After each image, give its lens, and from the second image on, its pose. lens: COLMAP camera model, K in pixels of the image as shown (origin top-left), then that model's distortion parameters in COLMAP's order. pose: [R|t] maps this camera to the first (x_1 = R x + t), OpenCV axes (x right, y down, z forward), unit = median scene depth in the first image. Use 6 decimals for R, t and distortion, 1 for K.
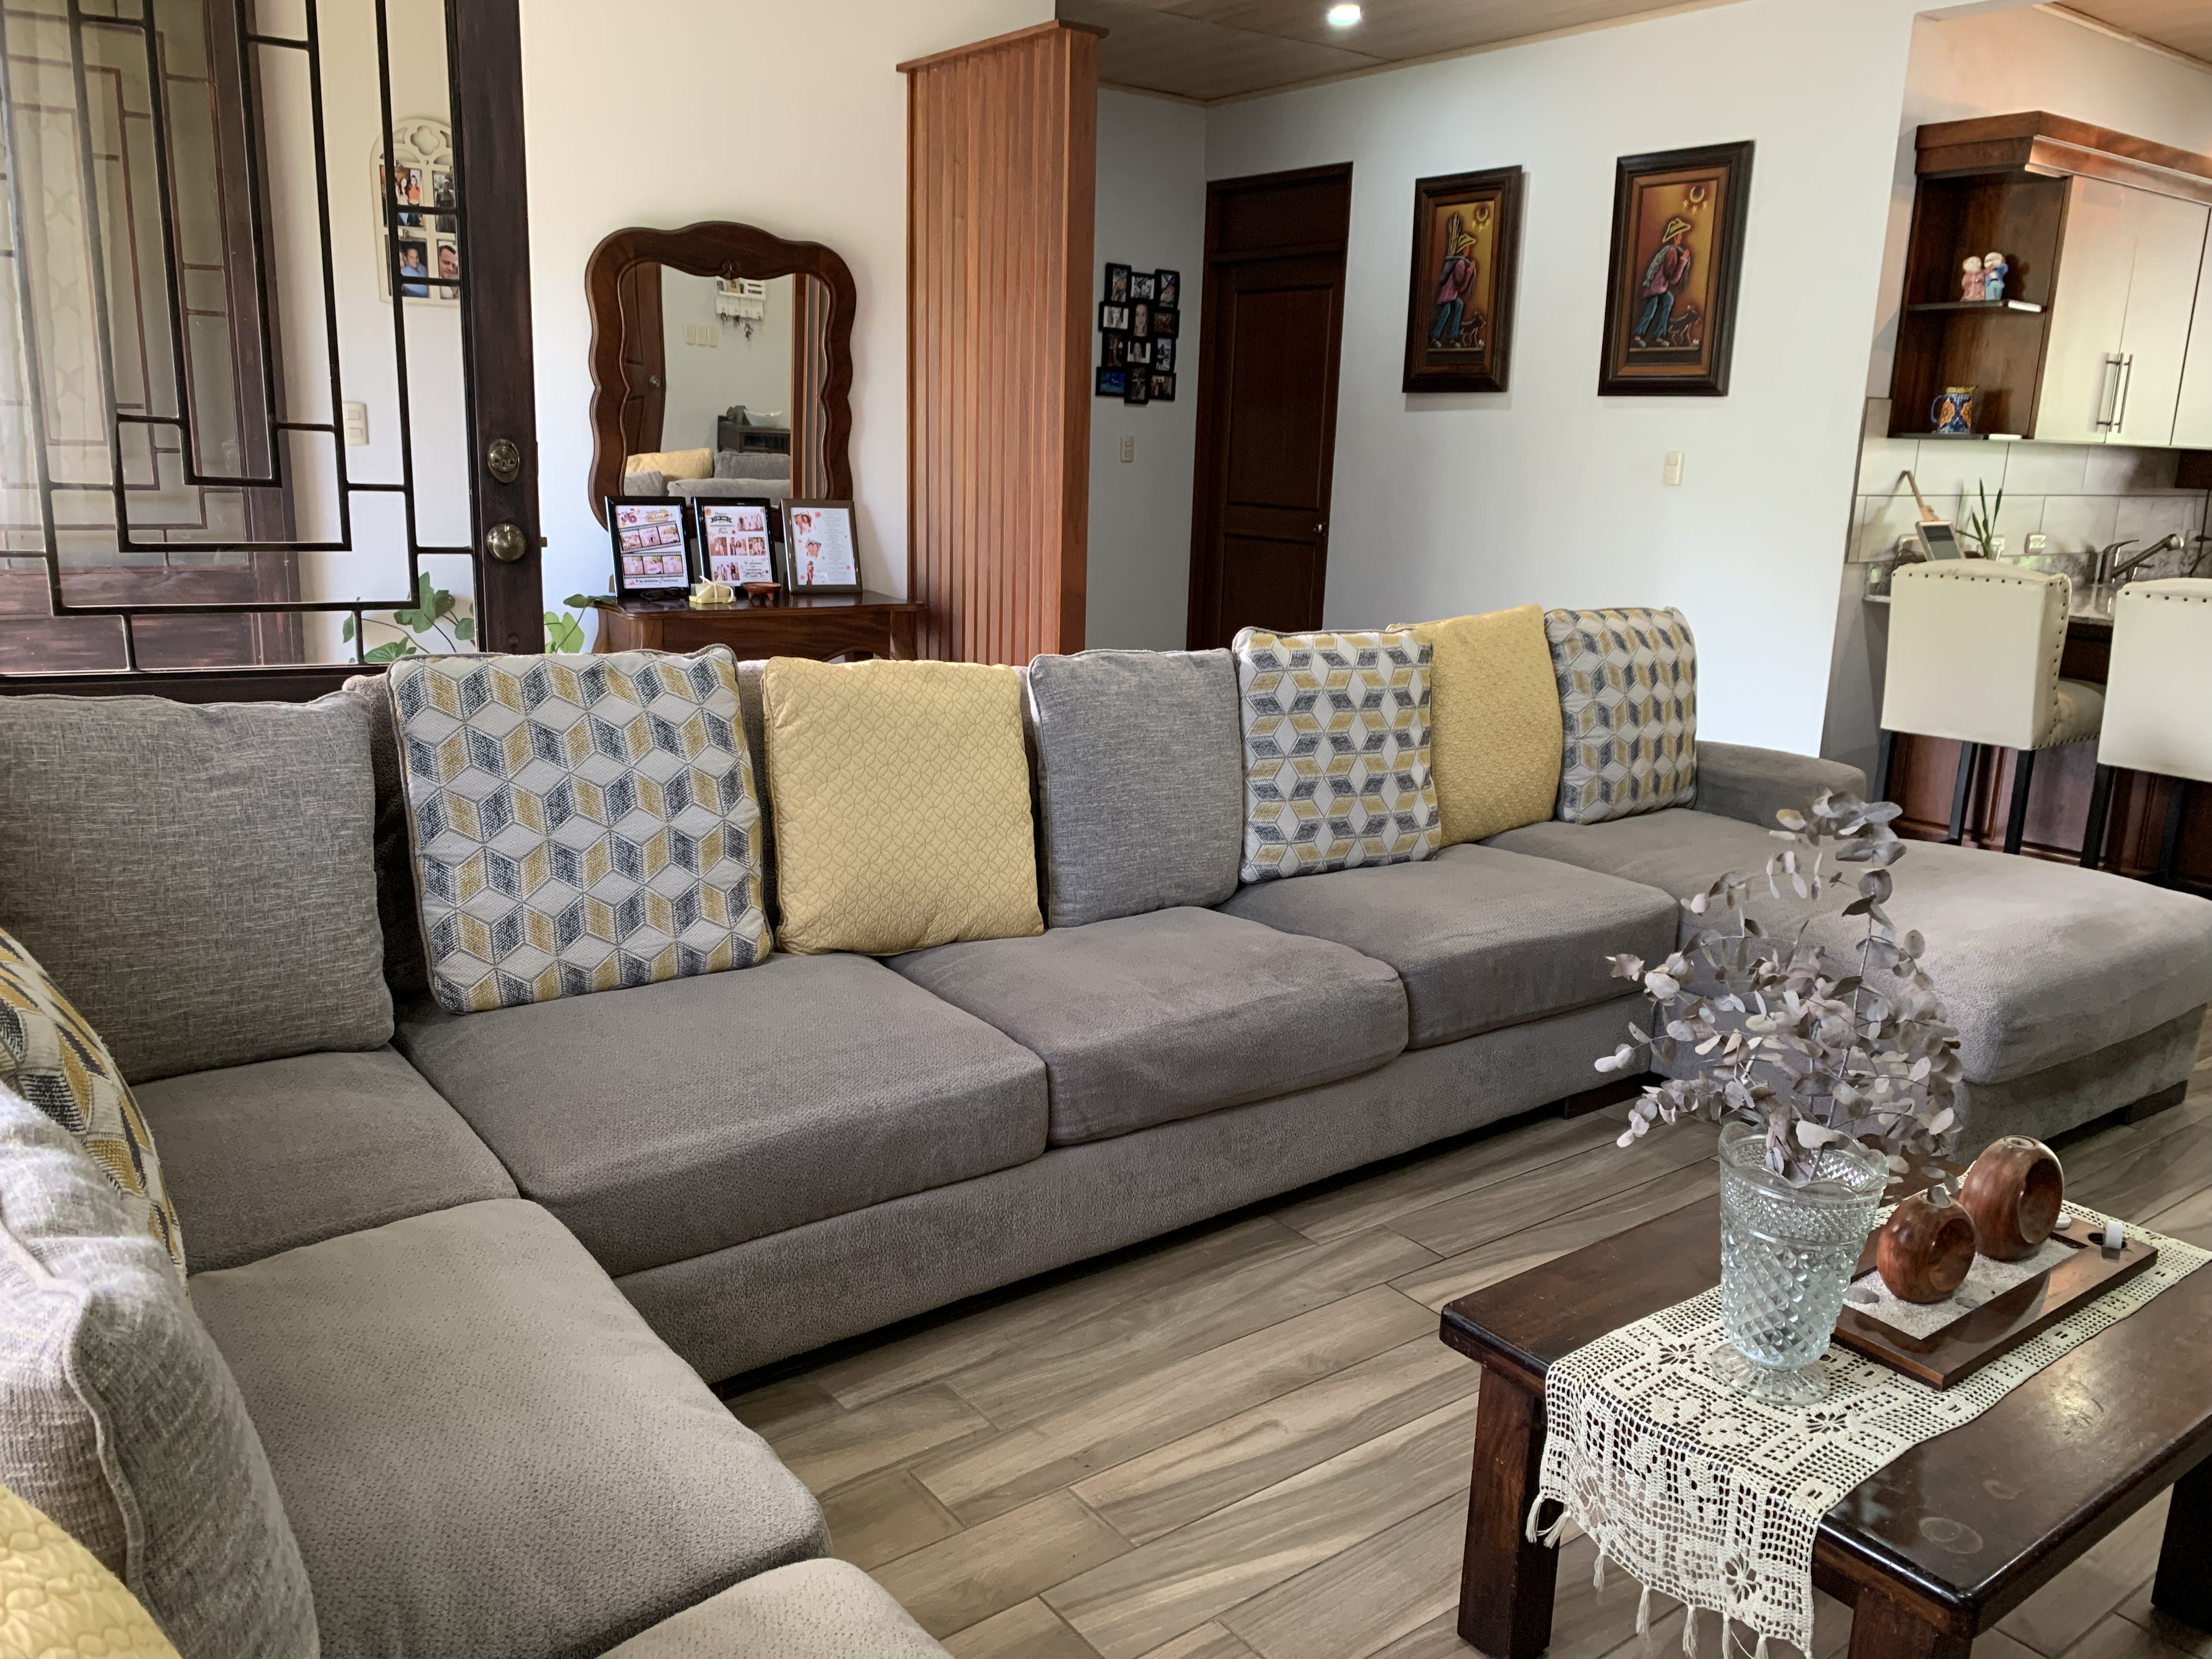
lens RADIAL K [[1697.8, 0, 1104.8], [0, 1697.8, 814.6], [0, 0, 1]] dist [0.019124, -0.013533]
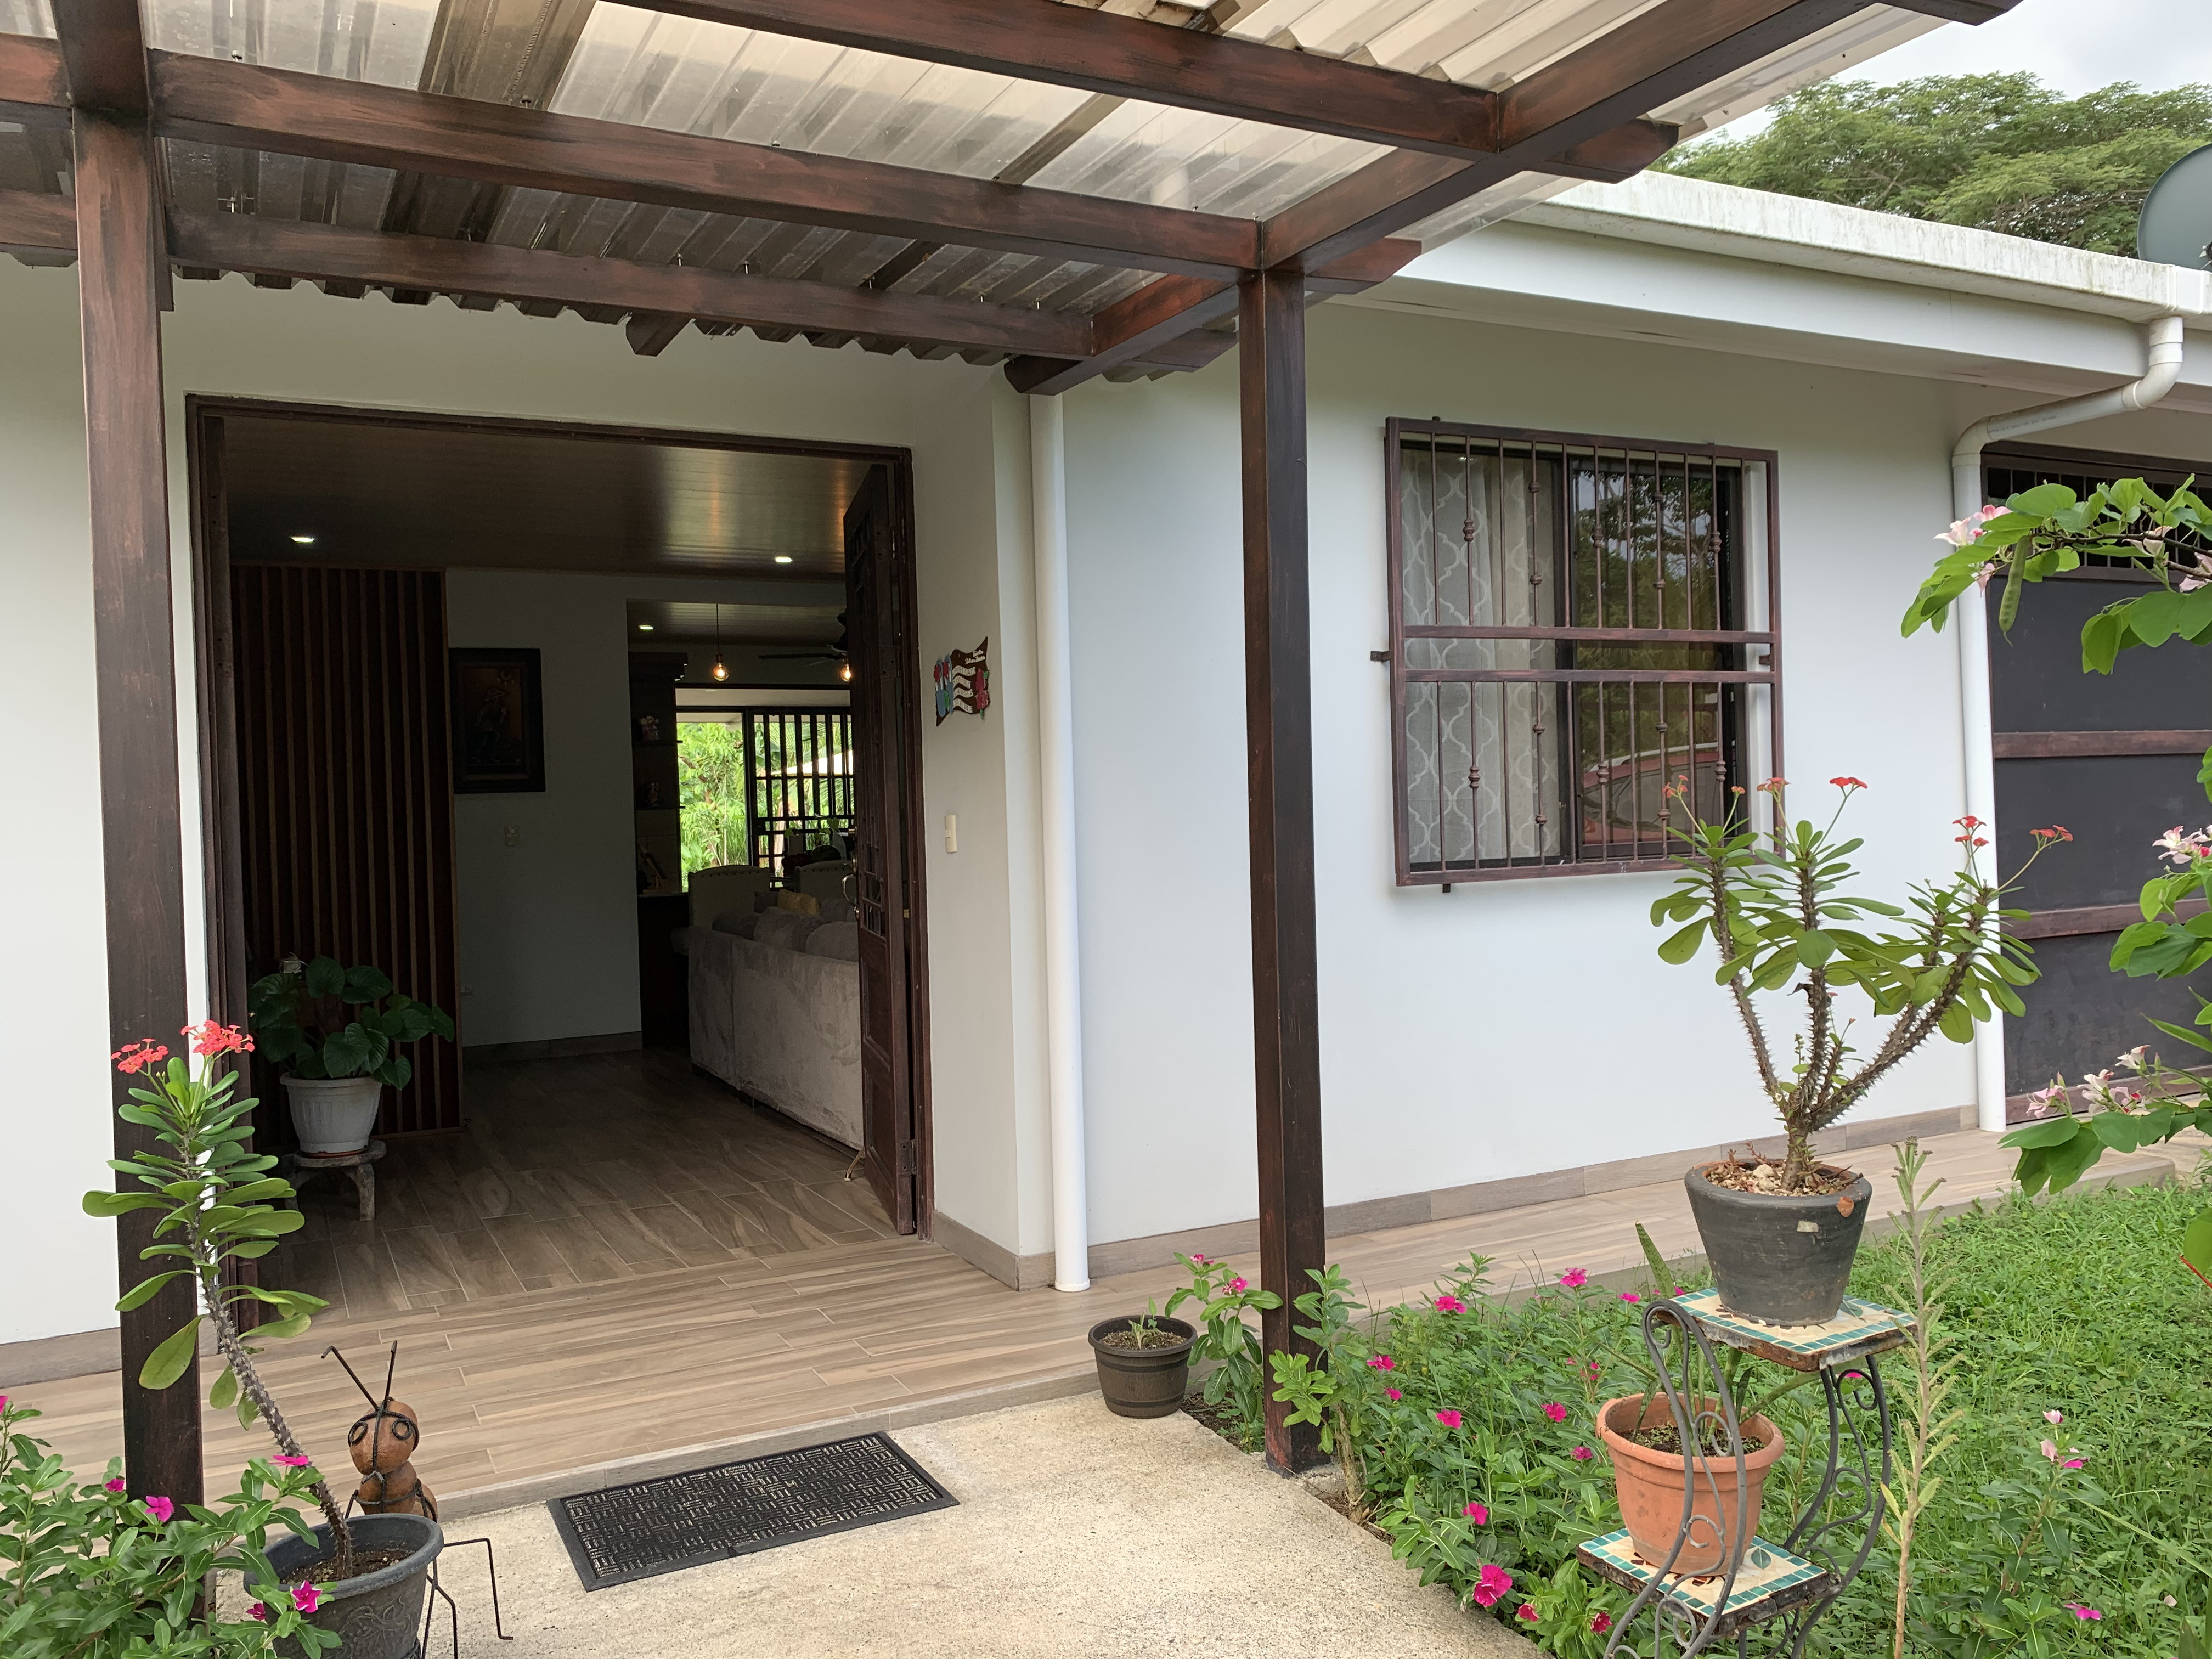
lens RADIAL K [[1719.0, 0, 1068.6], [0, 1719.0, 823.3], [0, 0, 1]] dist [0.036514, -0.005865]
pose [[0.184841, -0.051353, 0.981426, -1.303885], [0.254750, 0.967003, 0.002619, -0.092379], [-0.949177, 0.249534, 0.191824, 0.199585]]
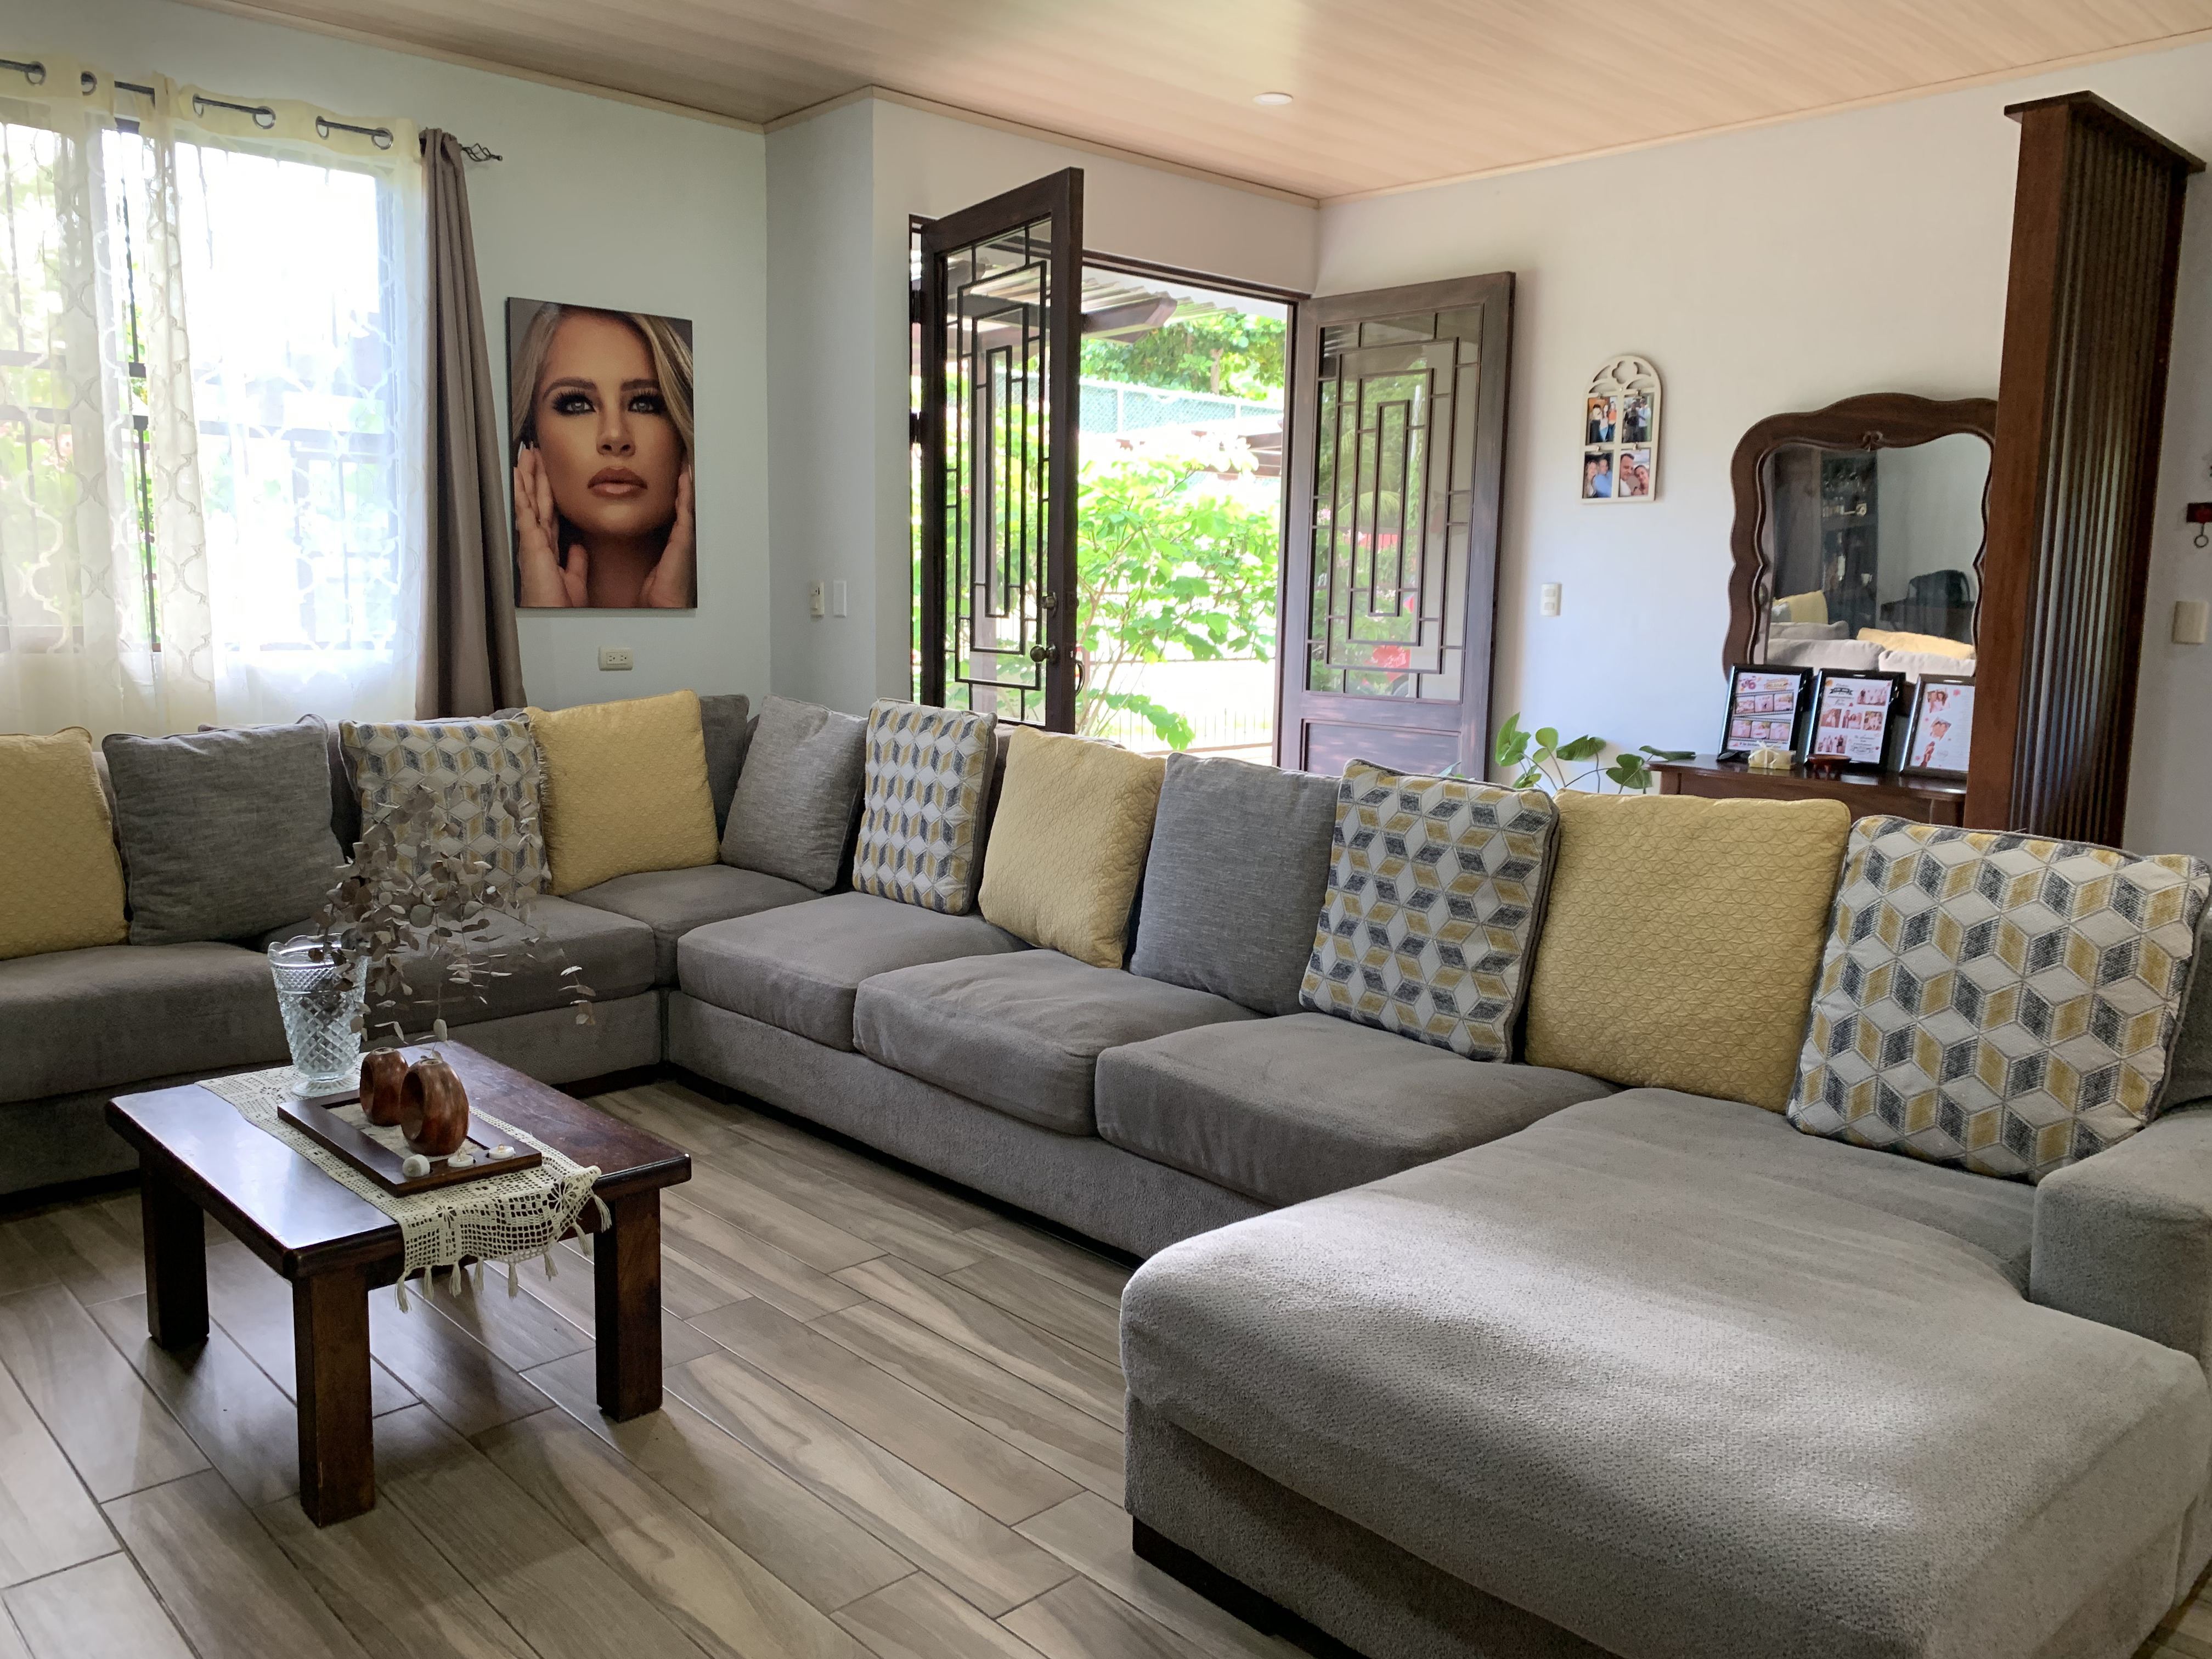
lens RADIAL K [[1734.9, 0, 1106.3], [0, 1734.9, 791.3], [0, 0, 1]] dist [-0.001307, -0.004708]
pose [[0.104801, 0.085820, -0.990783, 0.705965], [-0.236627, 0.969809, 0.058974, -0.076158], [0.965932, 0.228265, 0.121945, 0.480694]]
